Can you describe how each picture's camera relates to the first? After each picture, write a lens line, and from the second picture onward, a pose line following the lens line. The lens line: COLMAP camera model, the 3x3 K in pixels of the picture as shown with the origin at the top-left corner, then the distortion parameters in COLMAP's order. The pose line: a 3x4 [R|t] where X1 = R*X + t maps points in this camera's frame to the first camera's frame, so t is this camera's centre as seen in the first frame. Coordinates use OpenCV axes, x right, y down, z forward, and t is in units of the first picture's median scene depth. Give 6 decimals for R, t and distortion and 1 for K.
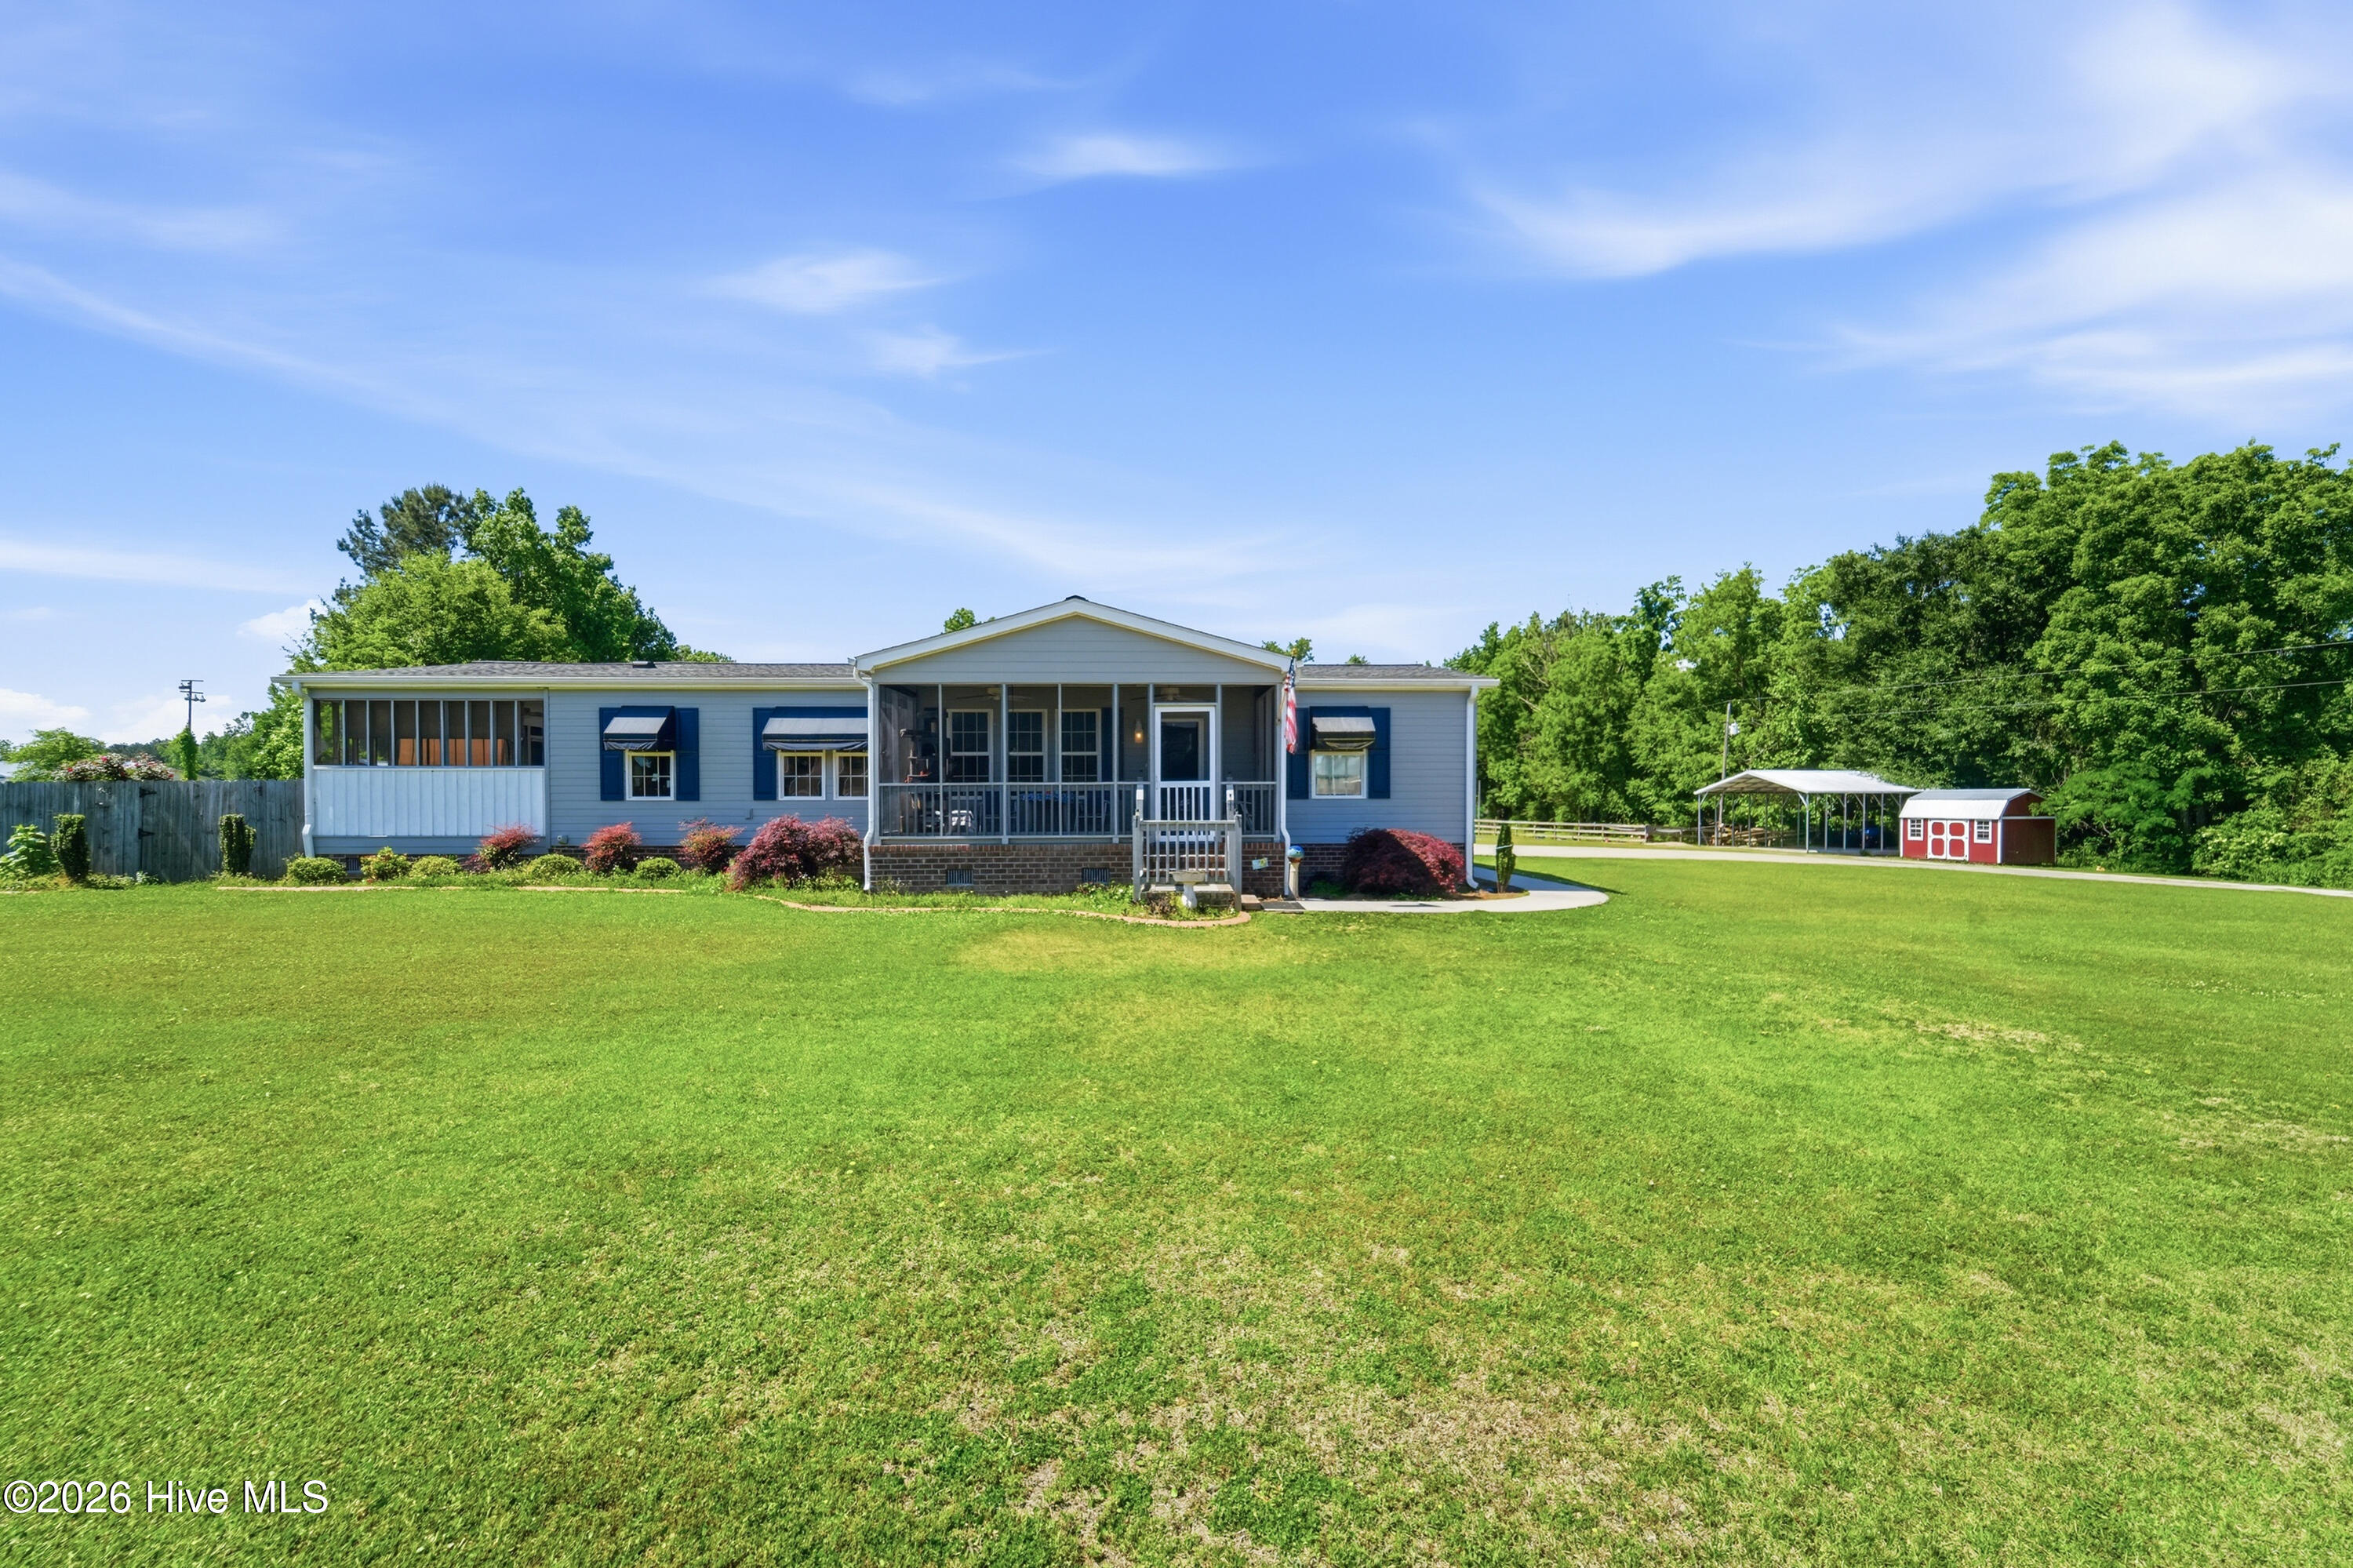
lens RADIAL K [[987.1, 0, 1183.0], [0, 987.1, 813.3], [0, 0, 1]] dist [-0.000291, -0.000181]
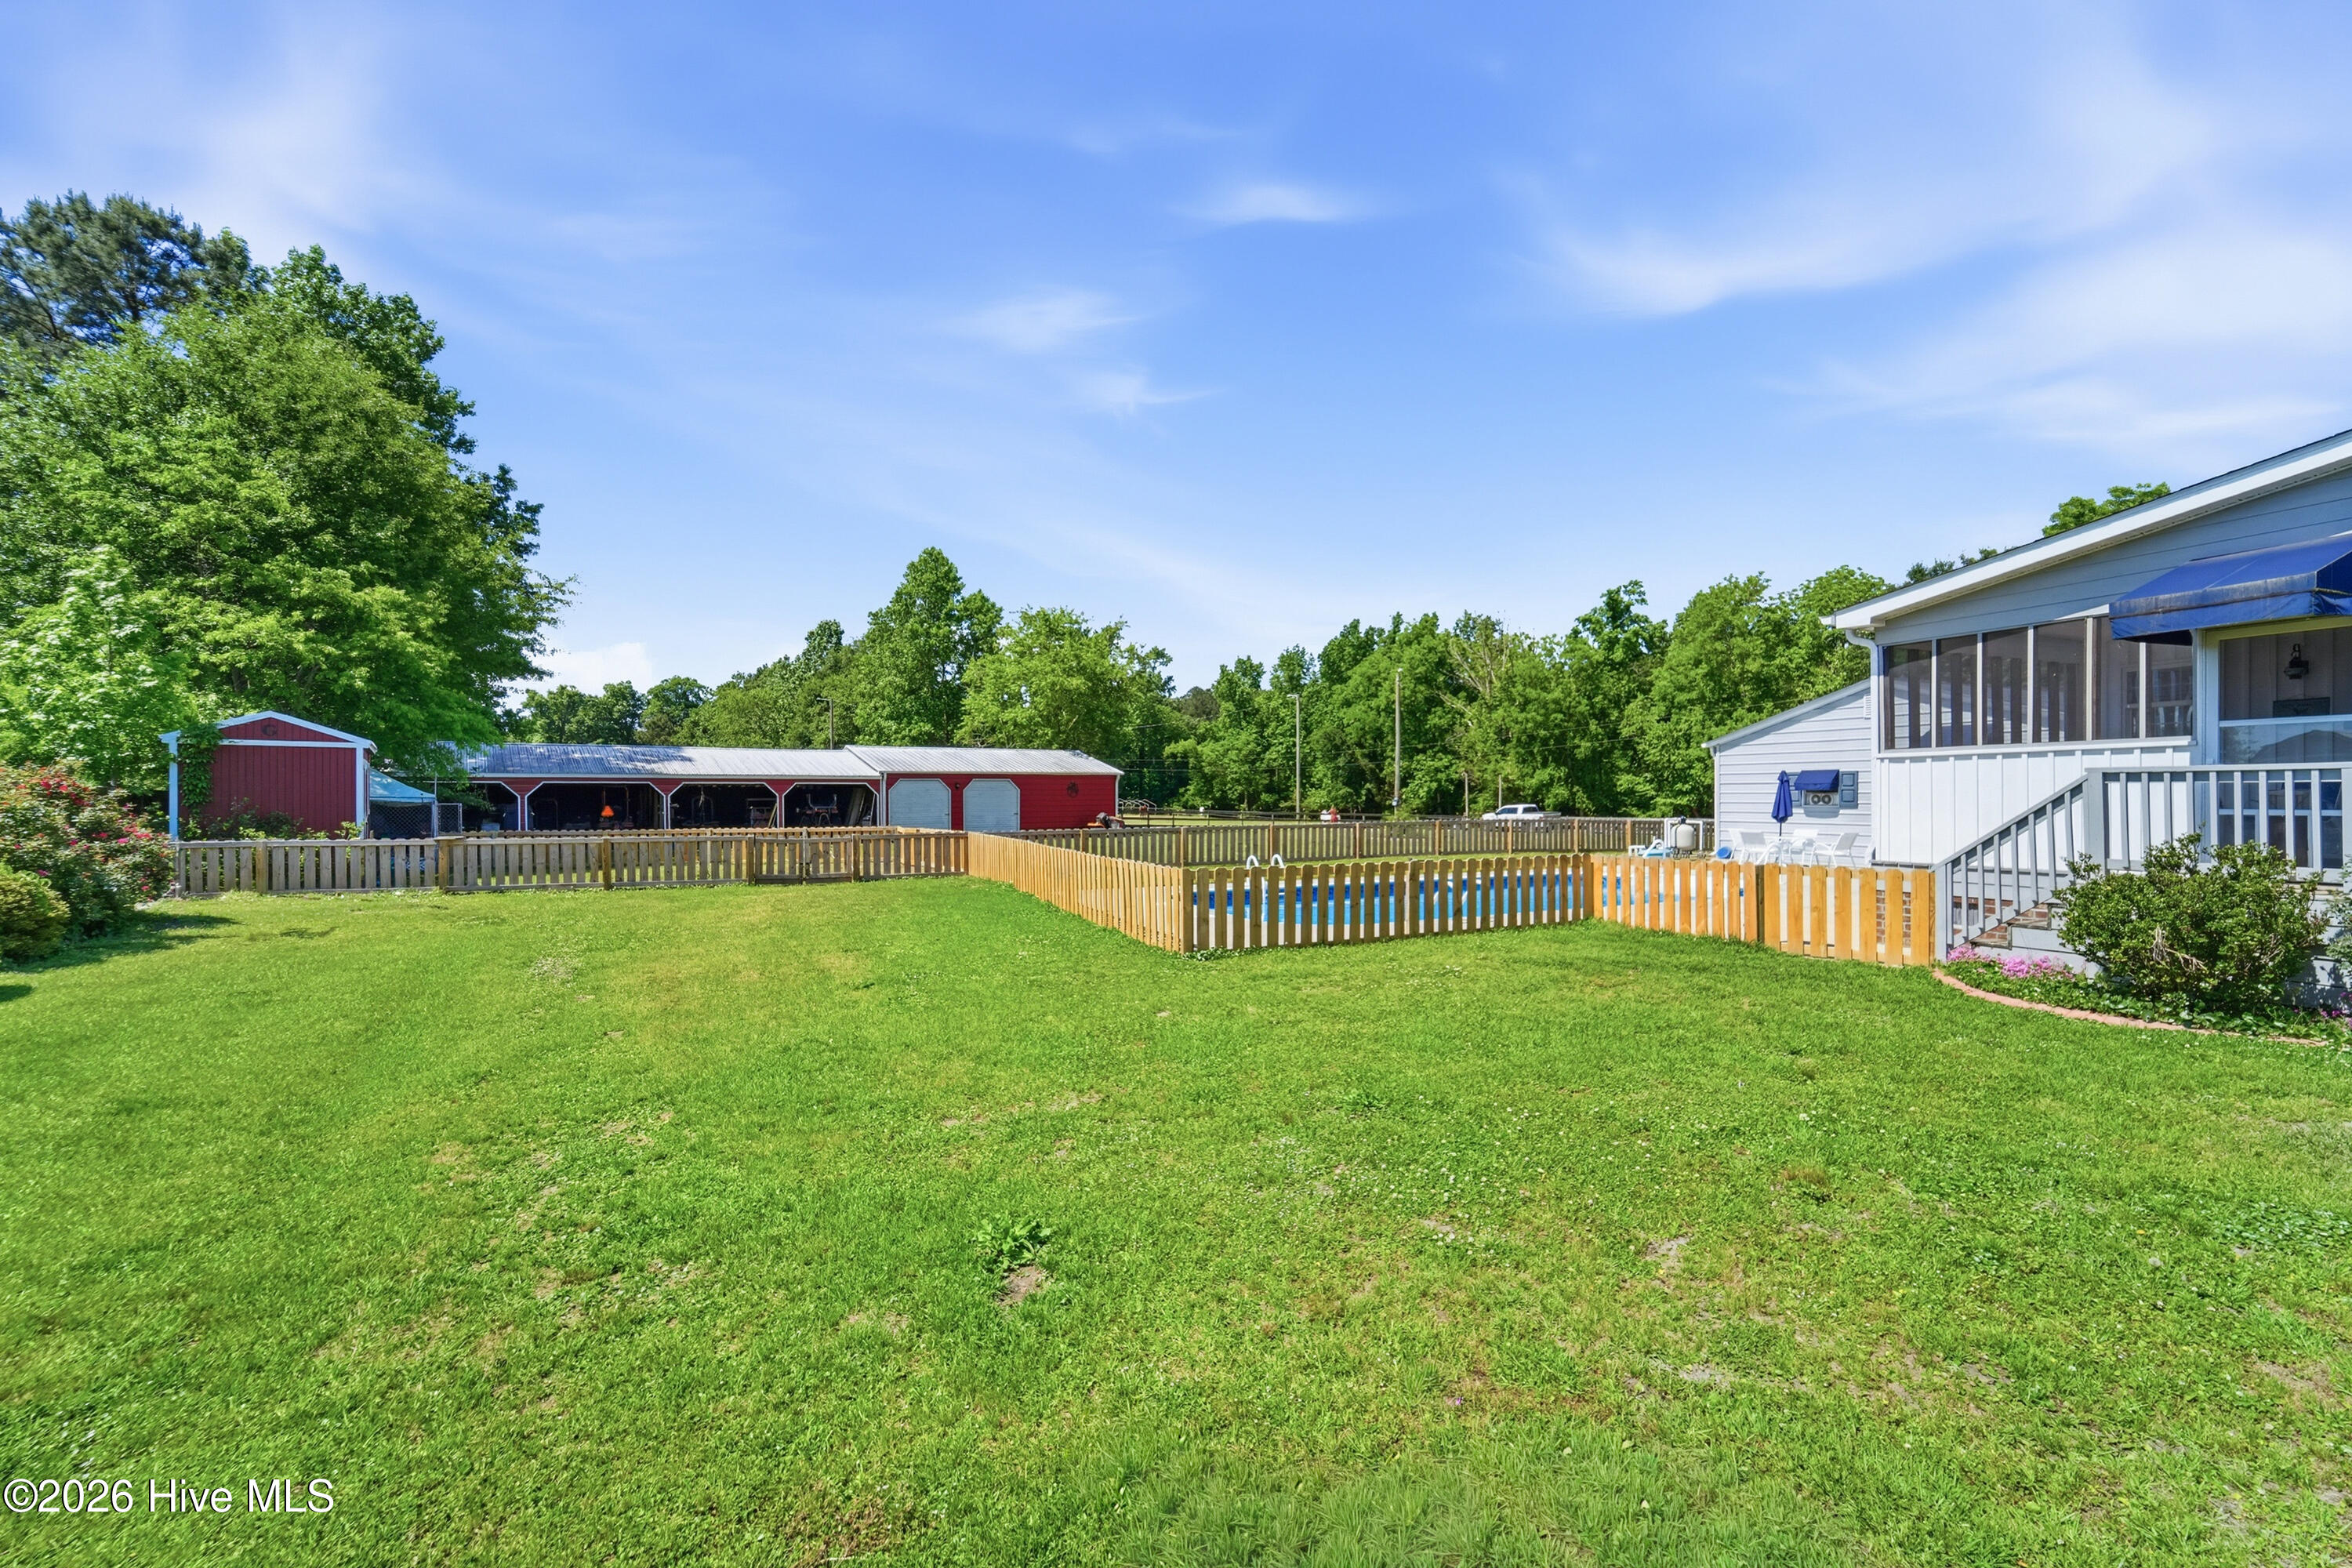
lens RADIAL K [[953.7, 0, 1182.7], [0, 953.7, 779.2], [0, 0, 1]] dist [-0.001230, -0.000061]
pose [[0.924844, 0.001761, 0.380342, -0.579168], [0.010116, 0.999522, -0.029224, -0.008584], [-0.380211, 0.030875, 0.924384, 0.434607]]
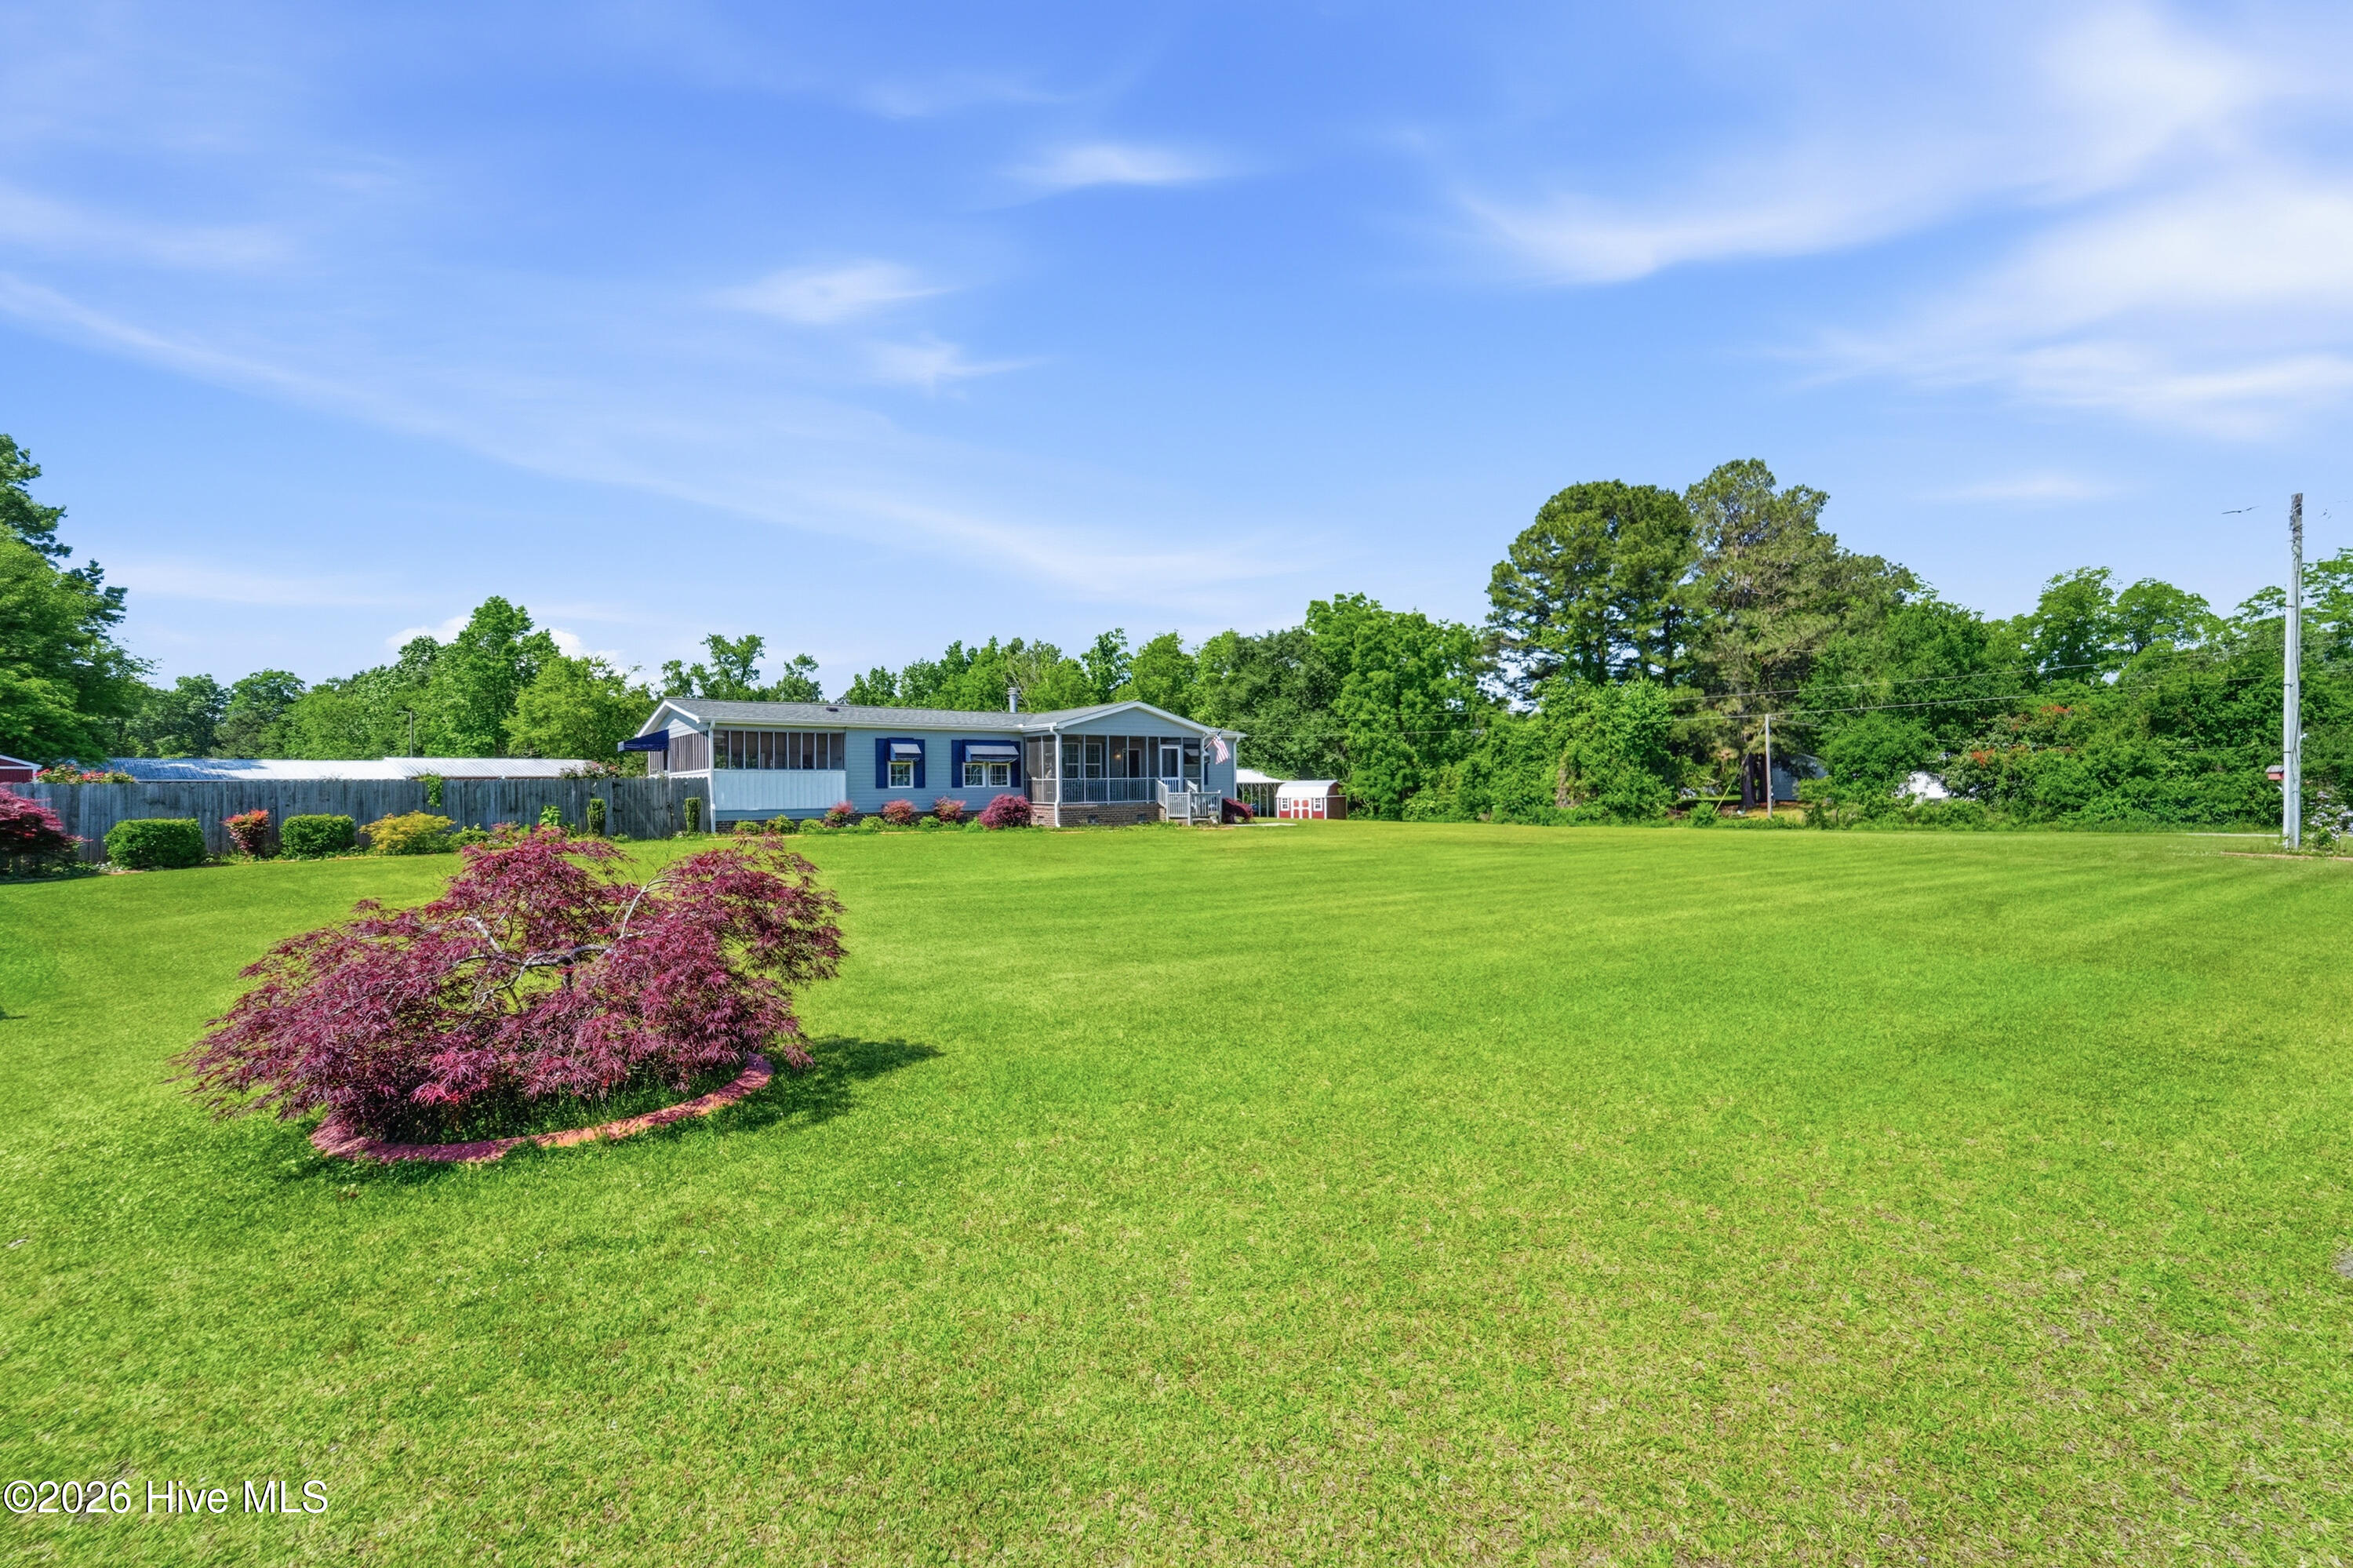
lens RADIAL K [[998.5, 0, 1181.1], [0, 998.5, 774.3], [0, 0, 1]] dist [0.001482, -0.000074]
pose [[0.805993, 0.001055, 0.591924, -0.466729], [0.018121, 0.999486, -0.026456, 0.007756], [-0.591648, 0.032050, 0.805559, -0.317829]]
